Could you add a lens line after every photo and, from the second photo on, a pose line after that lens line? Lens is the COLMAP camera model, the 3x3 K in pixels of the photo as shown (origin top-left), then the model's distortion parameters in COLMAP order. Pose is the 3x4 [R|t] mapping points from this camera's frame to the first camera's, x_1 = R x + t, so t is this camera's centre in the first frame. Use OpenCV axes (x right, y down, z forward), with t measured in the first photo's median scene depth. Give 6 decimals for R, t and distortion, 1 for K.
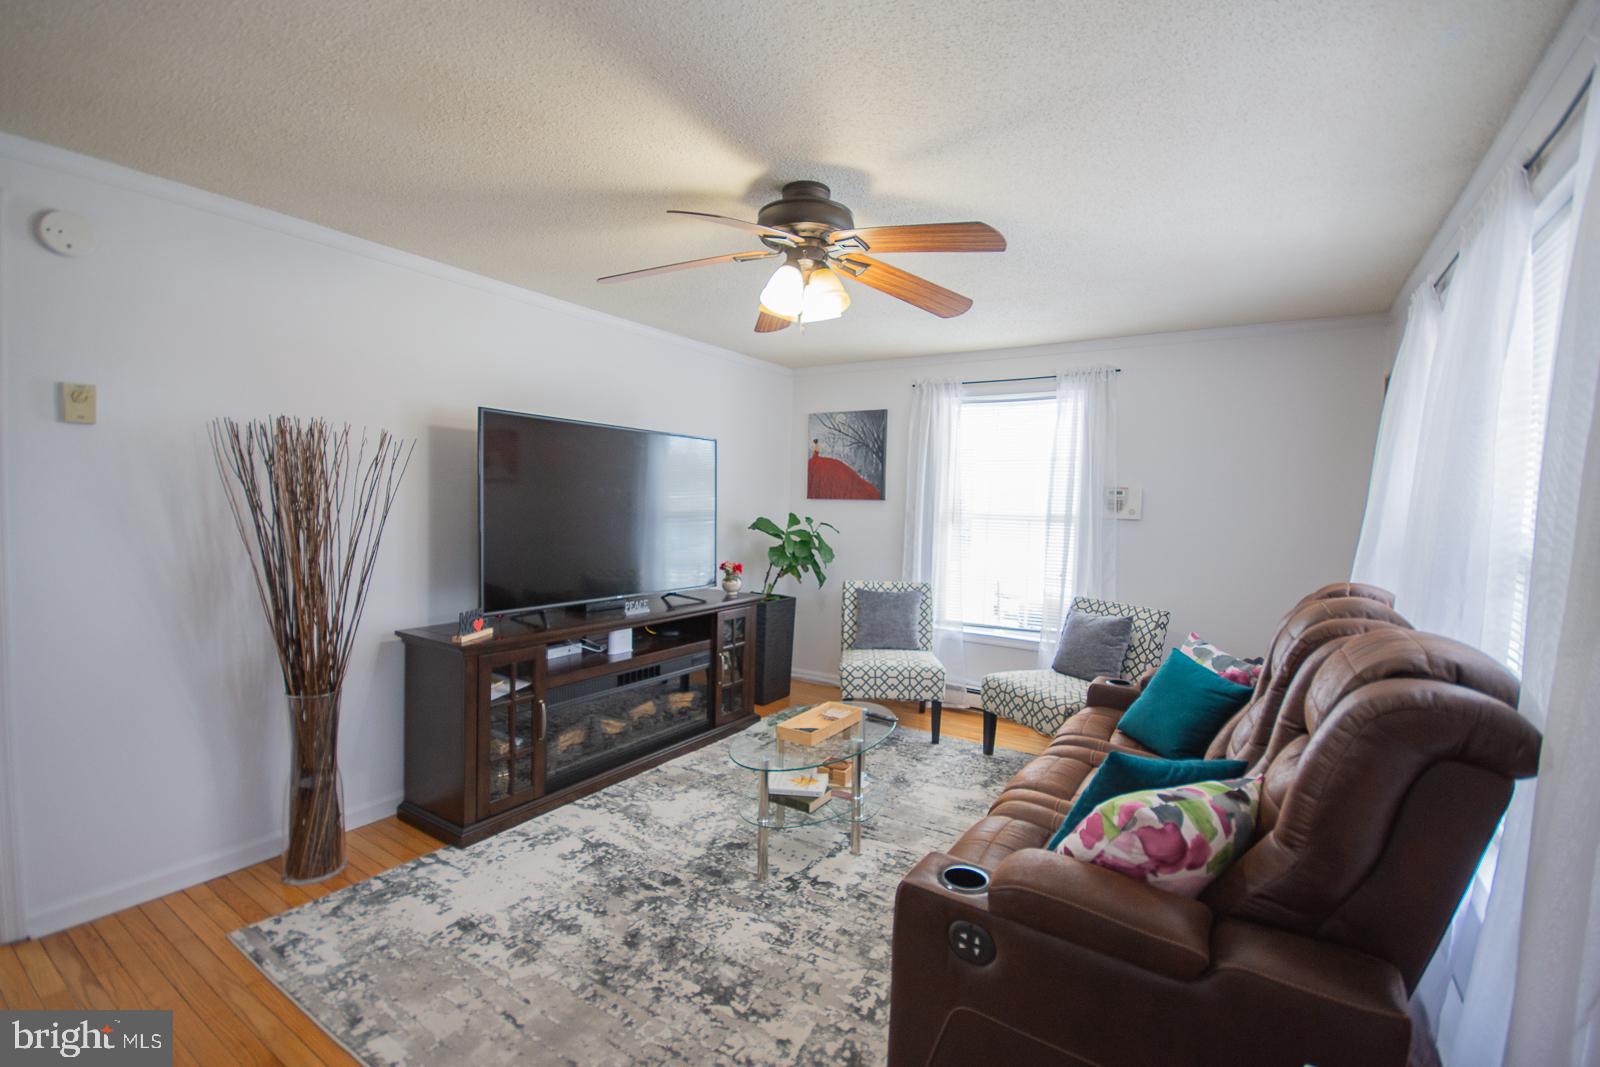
lens RADIAL K [[725.0, 0, 802.5], [0, 725.0, 542.0], [0, 0, 1]] dist [-0.004602, -0.000226]
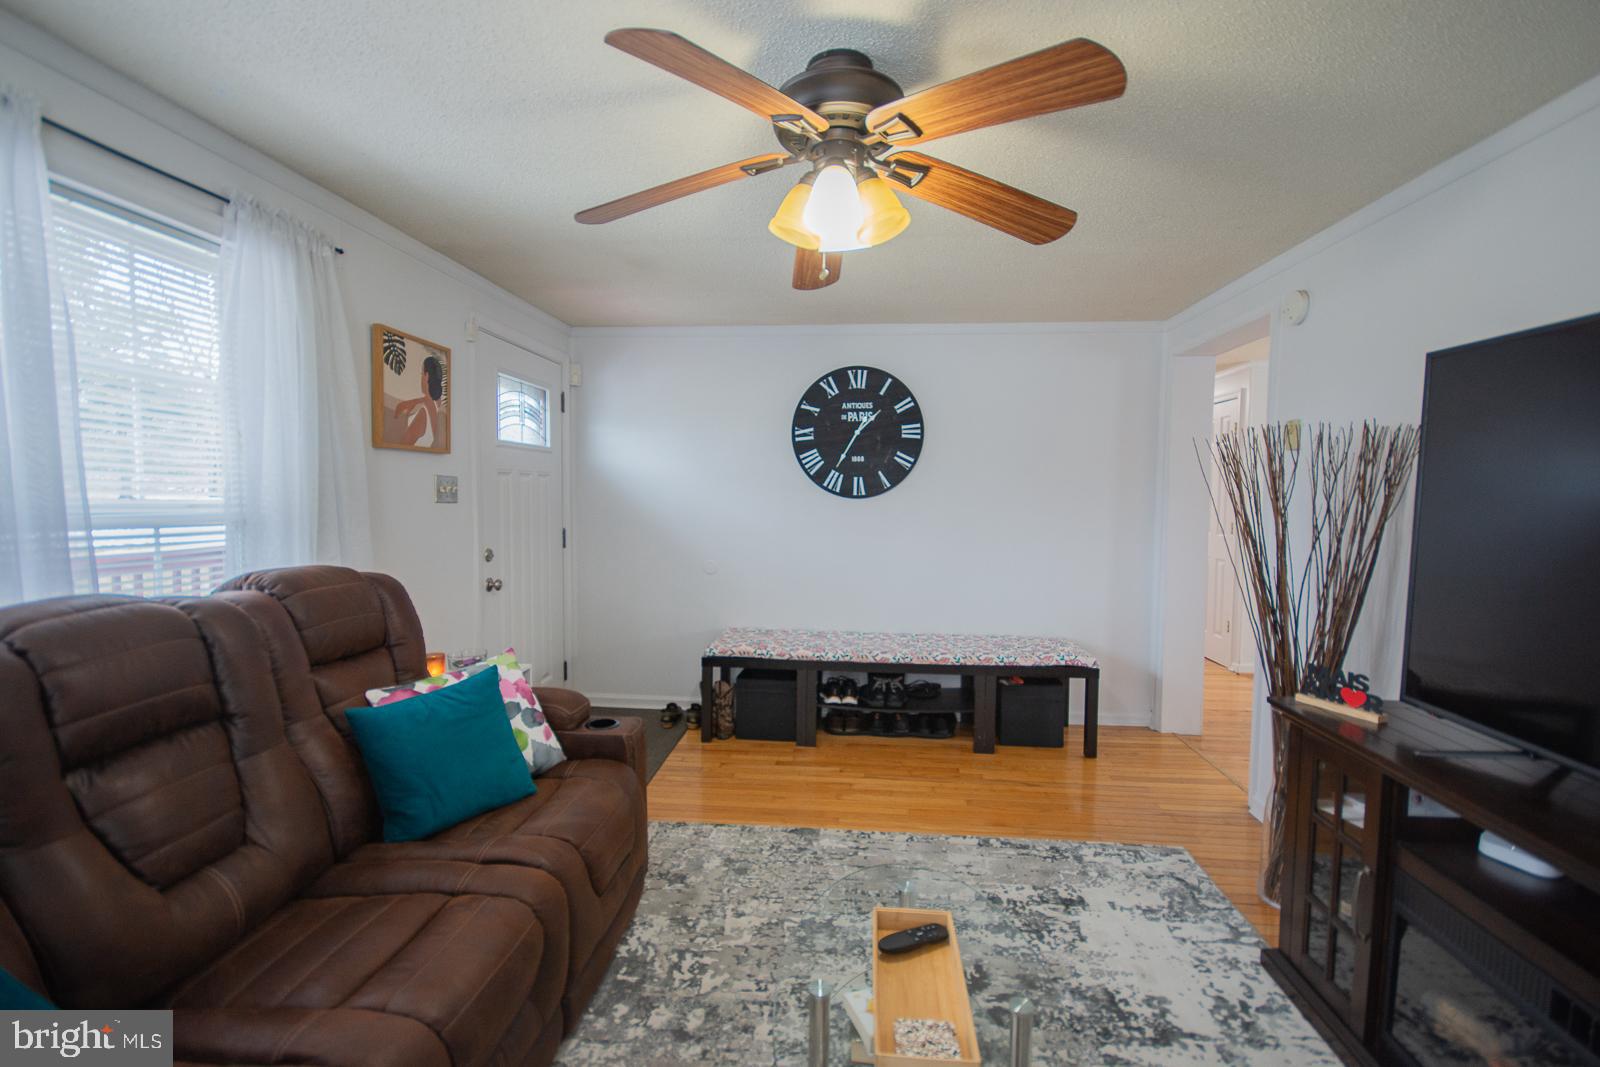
lens RADIAL K [[725.0, 0, 808.6], [0, 725.0, 530.8], [0, 0, 1]] dist [-0.004602, -0.000226]
pose [[-0.883416, -0.013140, -0.468405, 0.395035], [-0.066651, 0.992967, 0.097850, -0.091347], [0.463825, 0.117662, -0.878079, 1.750814]]
